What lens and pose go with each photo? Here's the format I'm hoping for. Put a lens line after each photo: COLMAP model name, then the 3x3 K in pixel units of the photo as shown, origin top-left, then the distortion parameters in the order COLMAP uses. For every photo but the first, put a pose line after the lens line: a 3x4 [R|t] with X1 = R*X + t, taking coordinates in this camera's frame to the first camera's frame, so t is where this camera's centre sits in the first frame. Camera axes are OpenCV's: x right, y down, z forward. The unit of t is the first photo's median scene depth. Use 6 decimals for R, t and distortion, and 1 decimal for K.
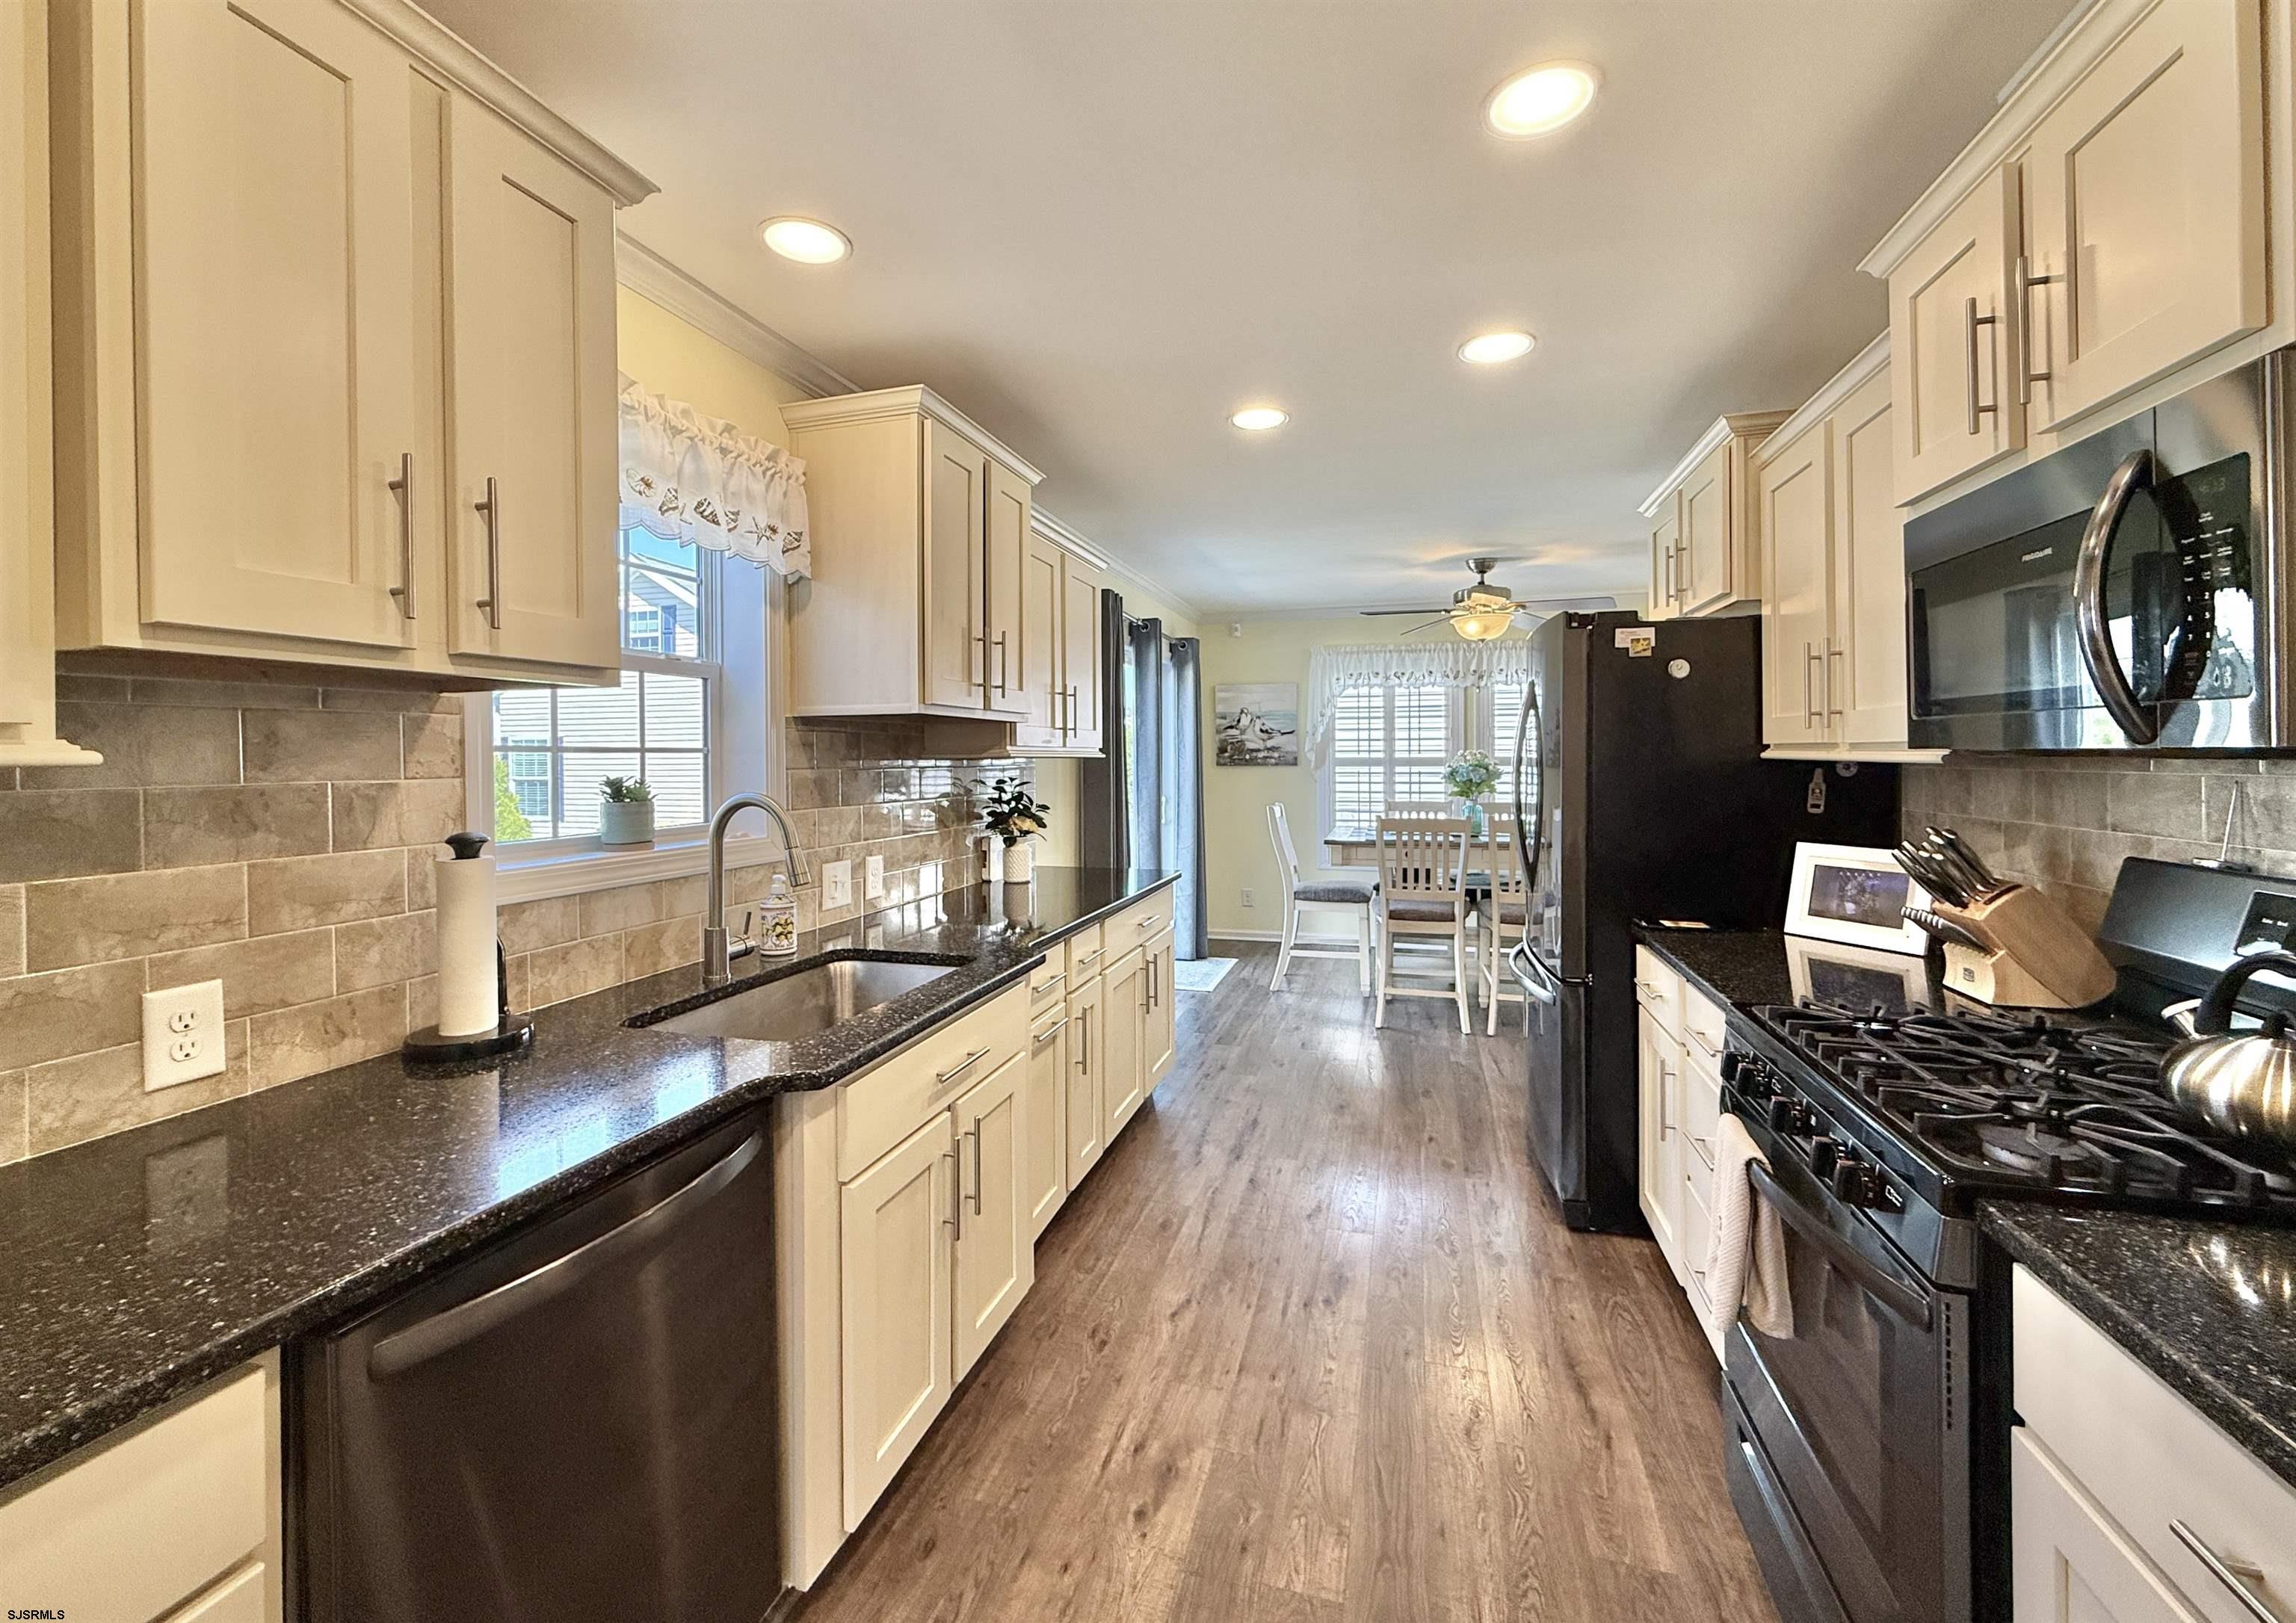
lens RADIAL K [[930.9, 0, 1141.1], [0, 930.9, 759.7], [0, 0, 1]] dist [0.000879, 0.000173]
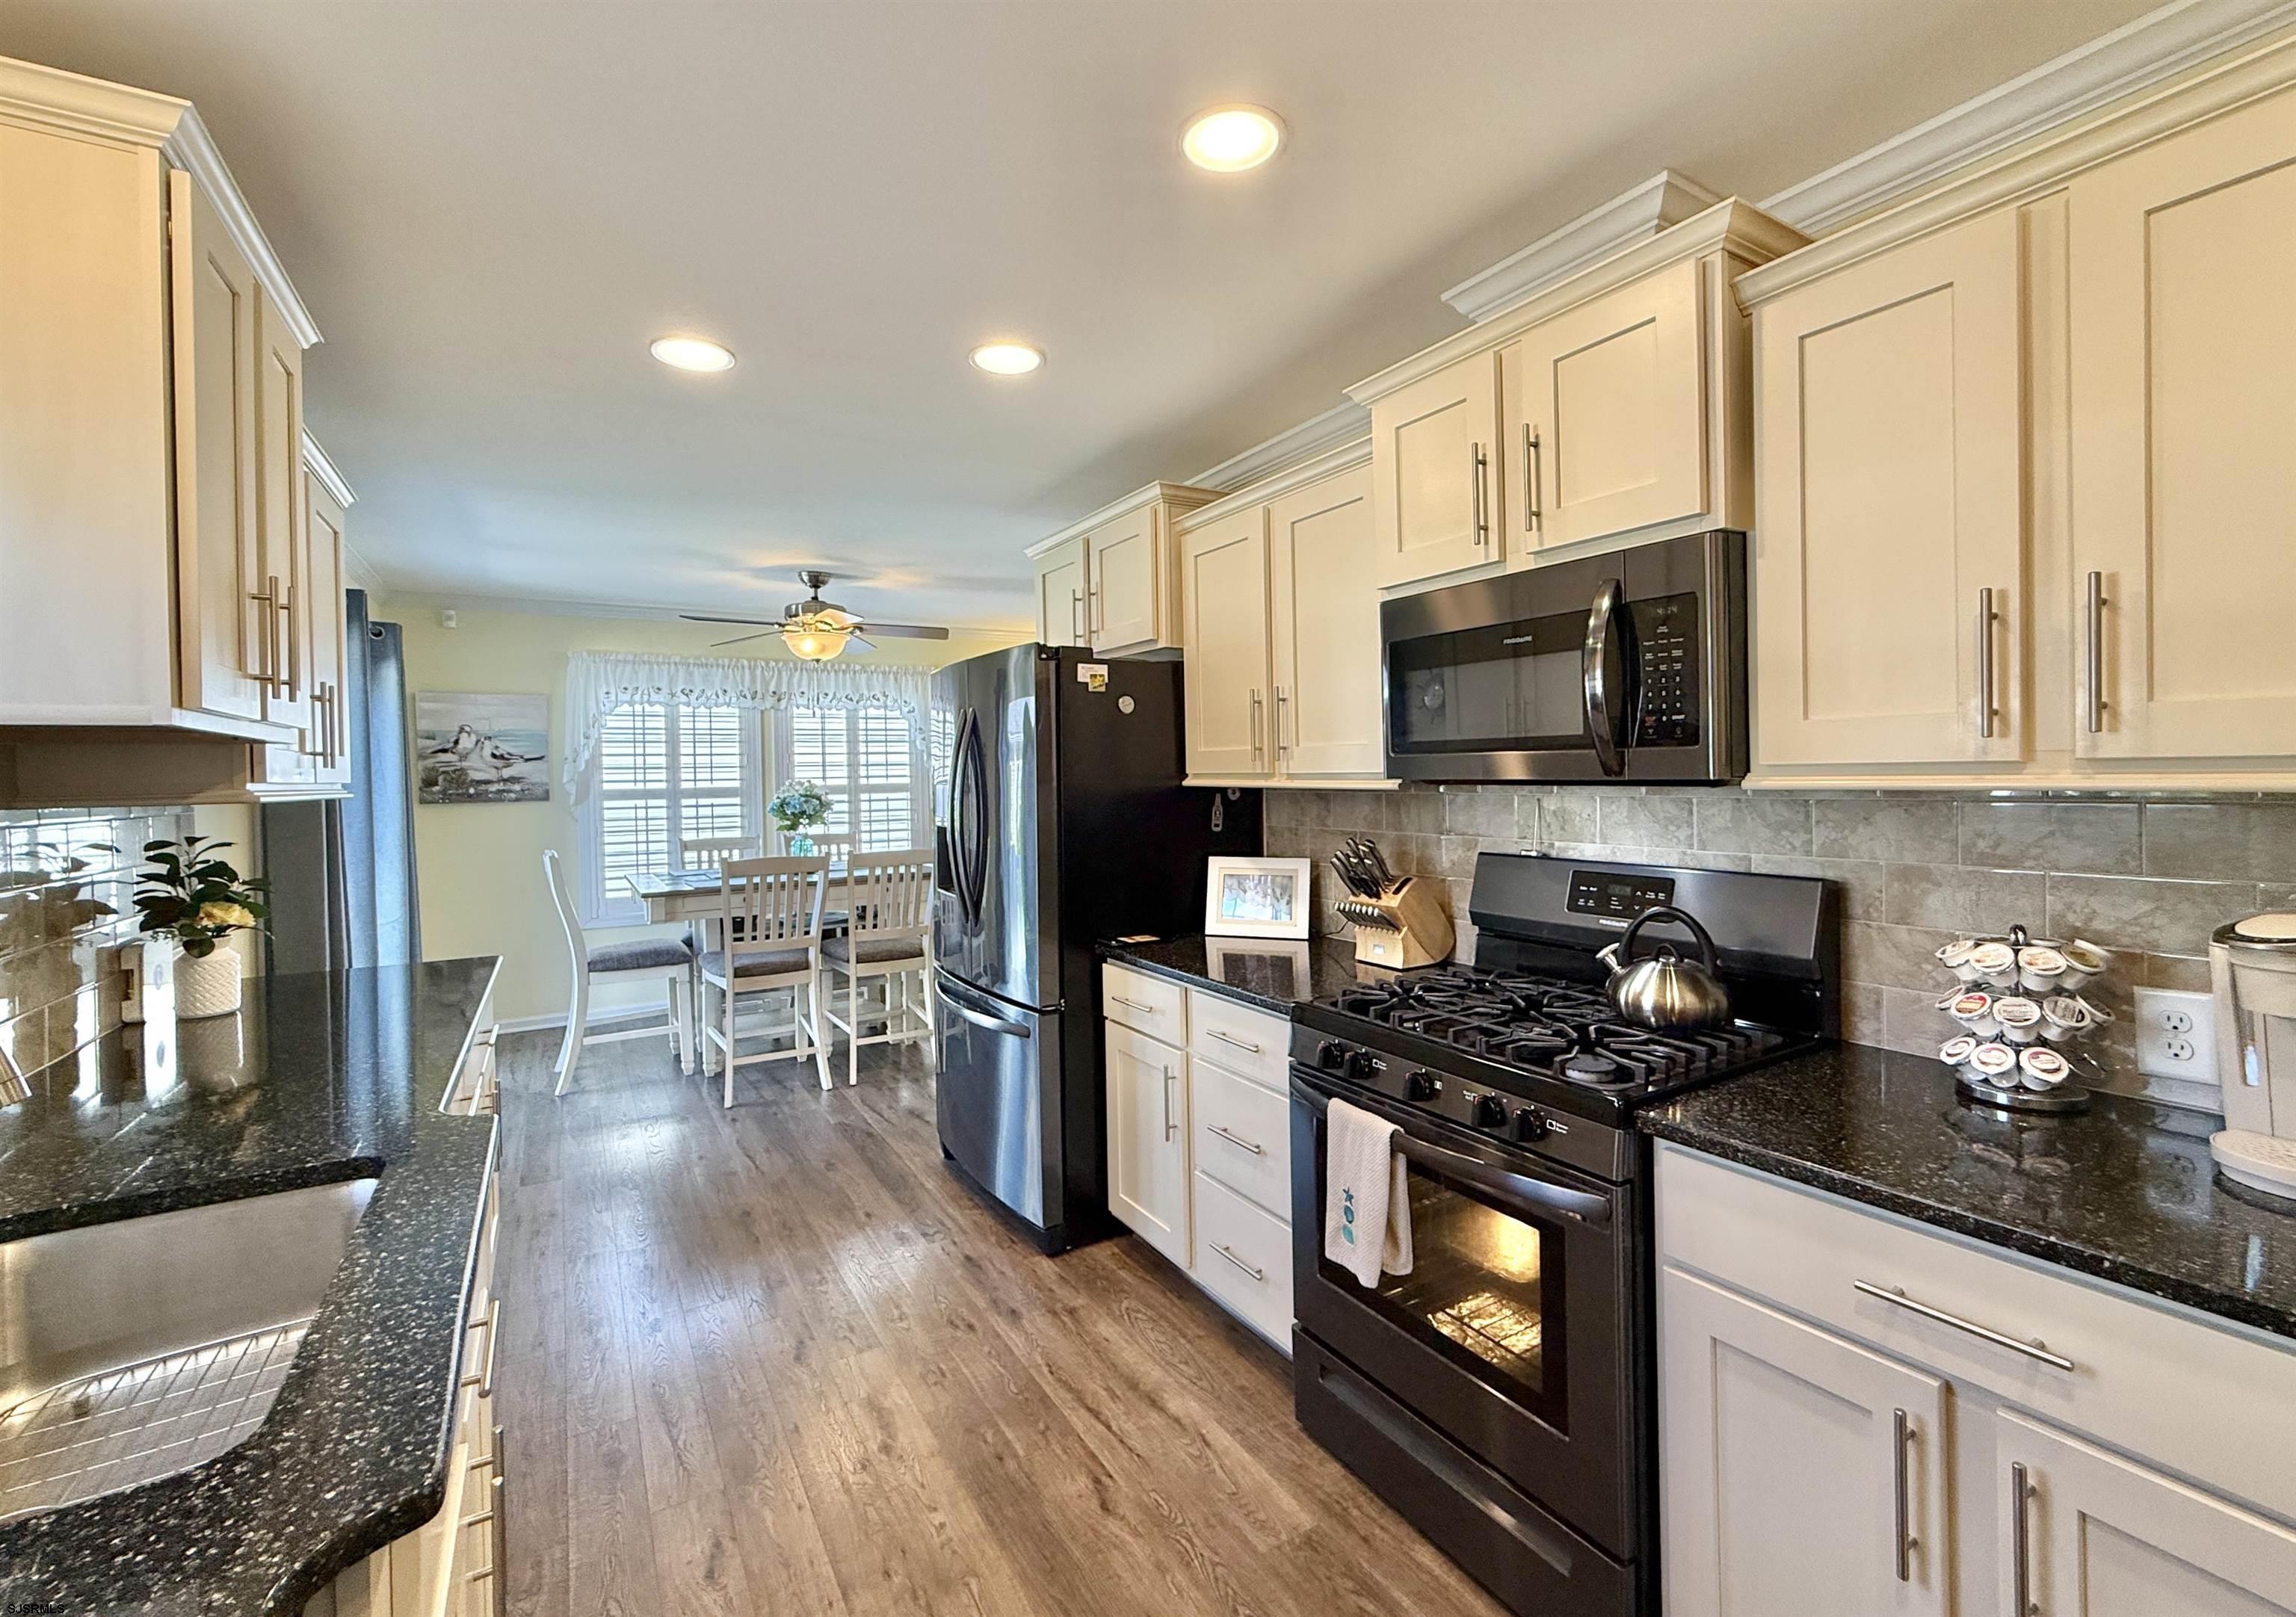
lens RADIAL K [[976.6, 0, 1140.3], [0, 976.6, 780.5], [0, 0, 1]] dist [-0.000991, 0.000091]
pose [[0.684235, -0.011227, 0.729175, -0.242330], [0.015414, 0.999881, 0.000931, -0.009928], [-0.729099, 0.010602, 0.684326, 0.206160]]
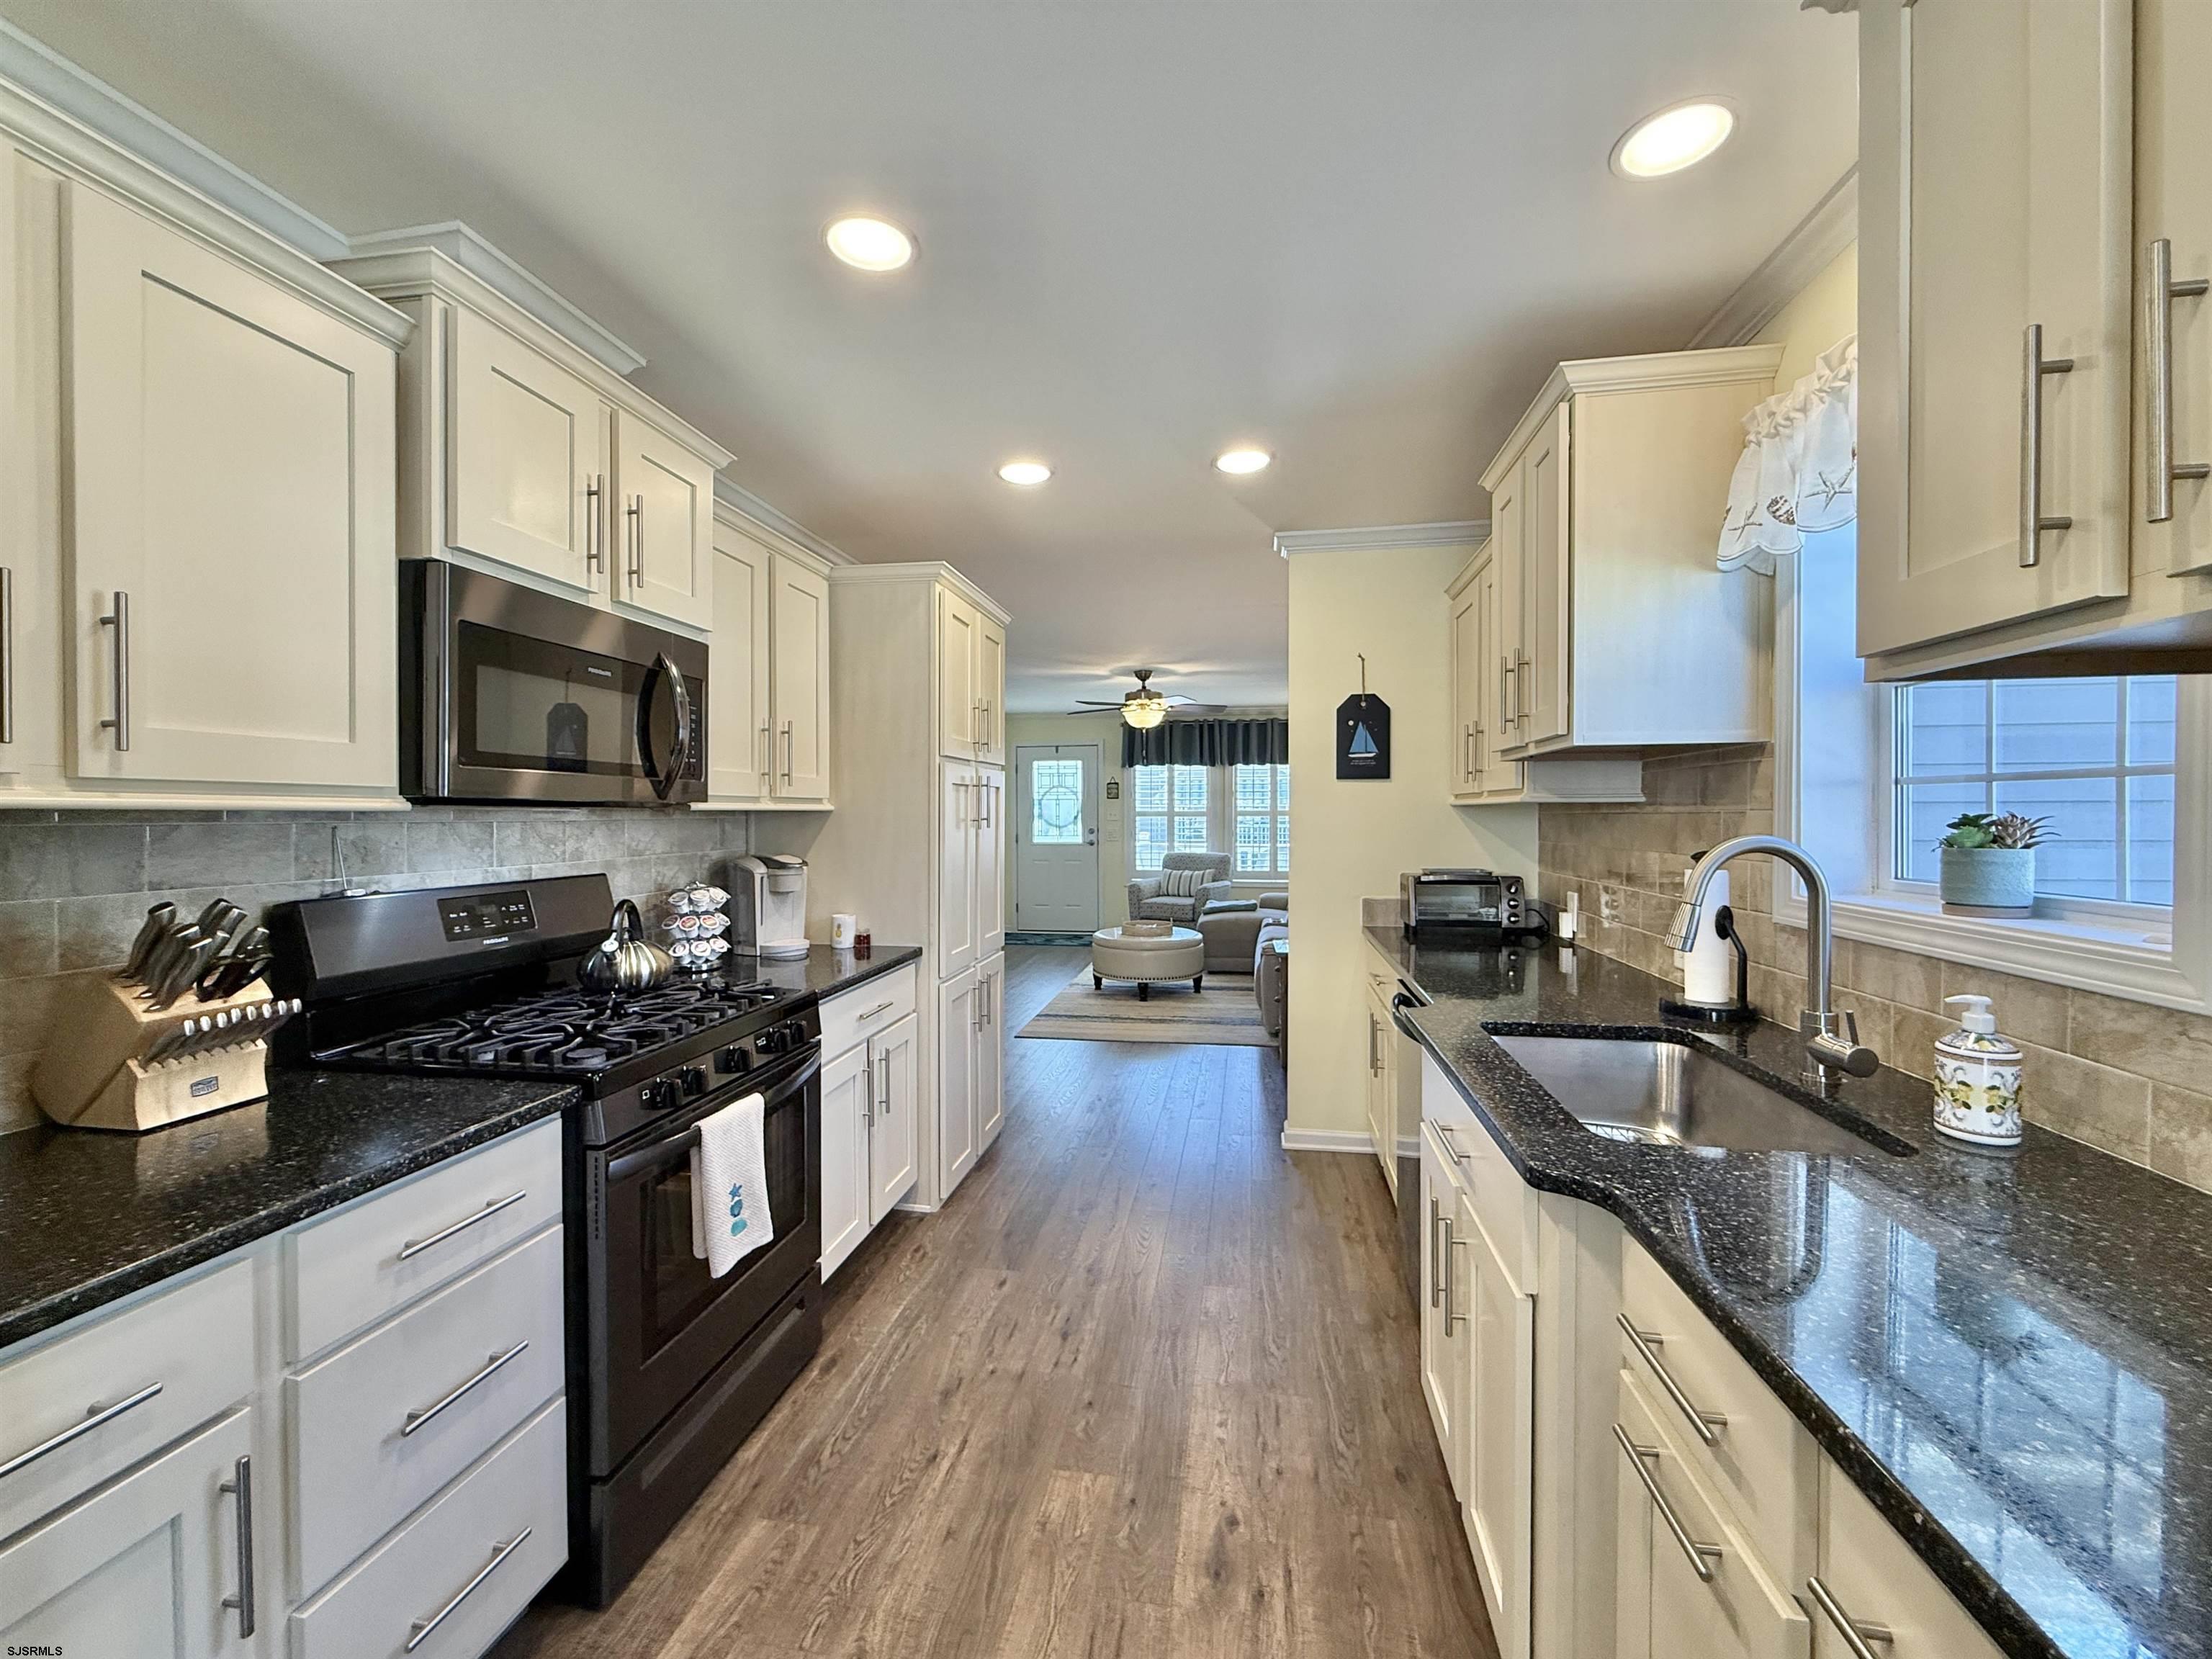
lens RADIAL K [[894.4, 0, 1096.6], [0, 894.4, 824.5], [0, 0, 1]] dist [0.000164, -0.000138]
pose [[-0.993863, 0.011778, -0.109986, 0.160720], [0.010319, 0.999851, 0.013829, 0.007895], [0.110133, 0.012609, -0.993837, 1.256947]]
